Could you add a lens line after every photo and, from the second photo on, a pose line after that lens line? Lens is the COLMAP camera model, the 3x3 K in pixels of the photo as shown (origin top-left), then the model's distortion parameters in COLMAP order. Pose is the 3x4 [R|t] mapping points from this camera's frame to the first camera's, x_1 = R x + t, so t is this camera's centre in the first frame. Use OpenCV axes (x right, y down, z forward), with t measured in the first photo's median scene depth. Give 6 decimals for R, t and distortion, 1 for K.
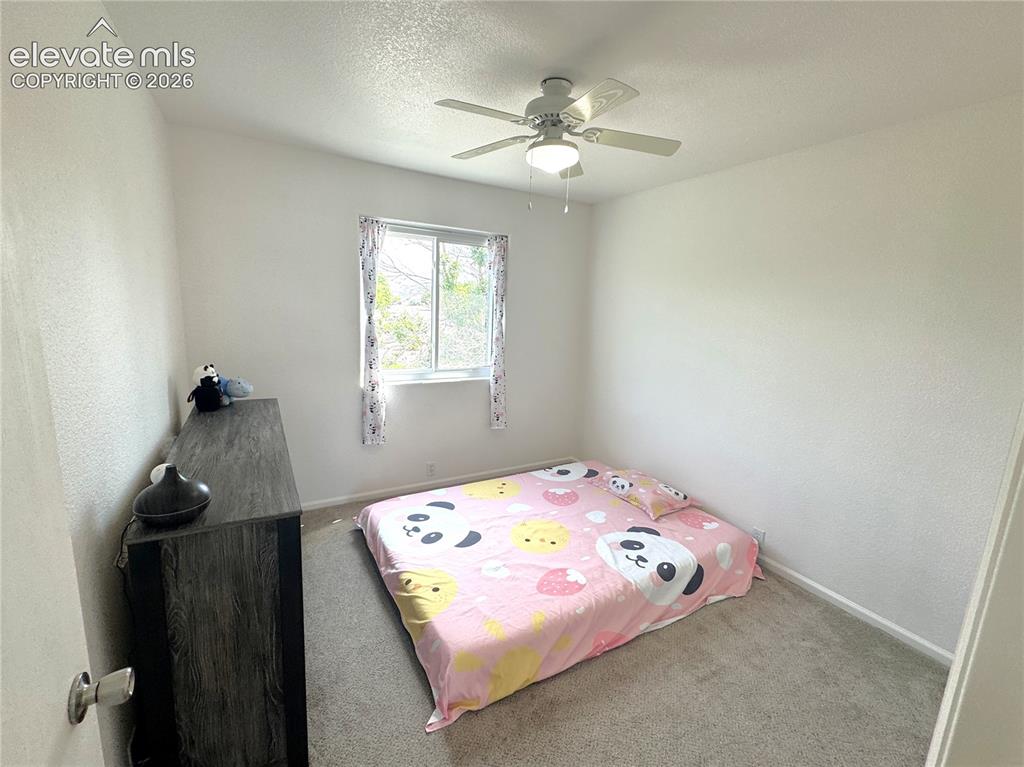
lens RADIAL K [[421.8, 0, 514.0], [0, 421.8, 378.9], [0, 0, 1]] dist [-0.014942, -0.000080]
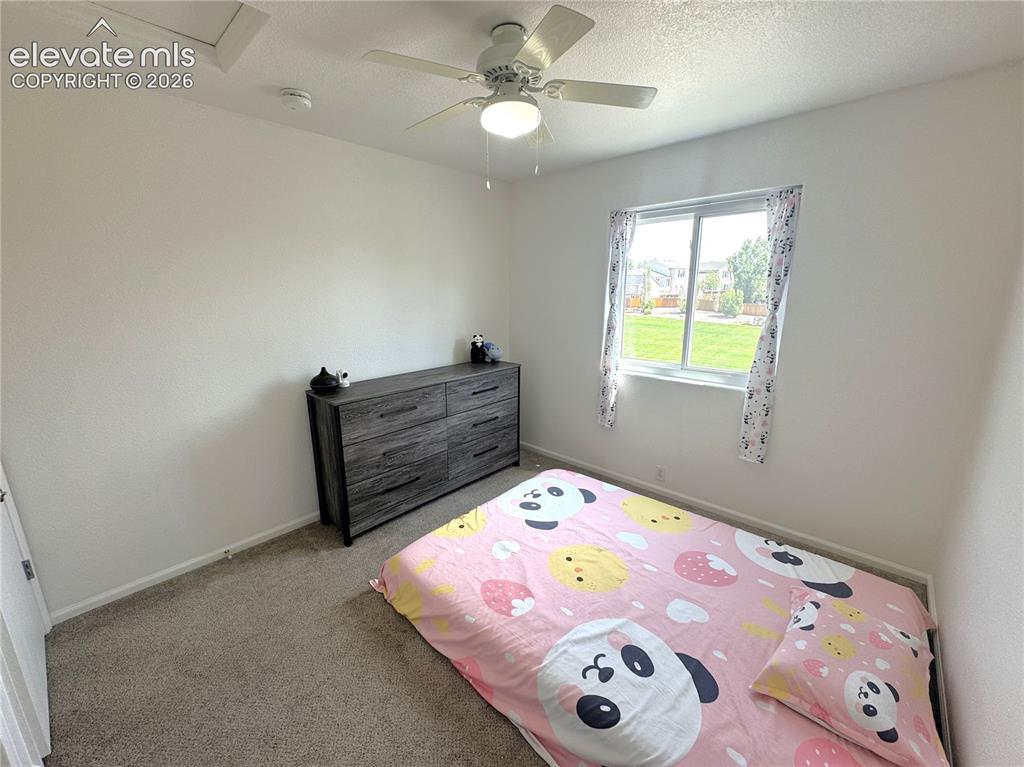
lens RADIAL K [[410.2, 0, 519.7], [0, 410.2, 378.6], [0, 0, 1]] dist [-0.000290, 0.000192]
pose [[0.310004, 0.165096, -0.936291, 0.619839], [-0.145658, 0.981428, 0.124828, -0.067073], [0.939511, 0.097681, 0.328295, 0.486295]]
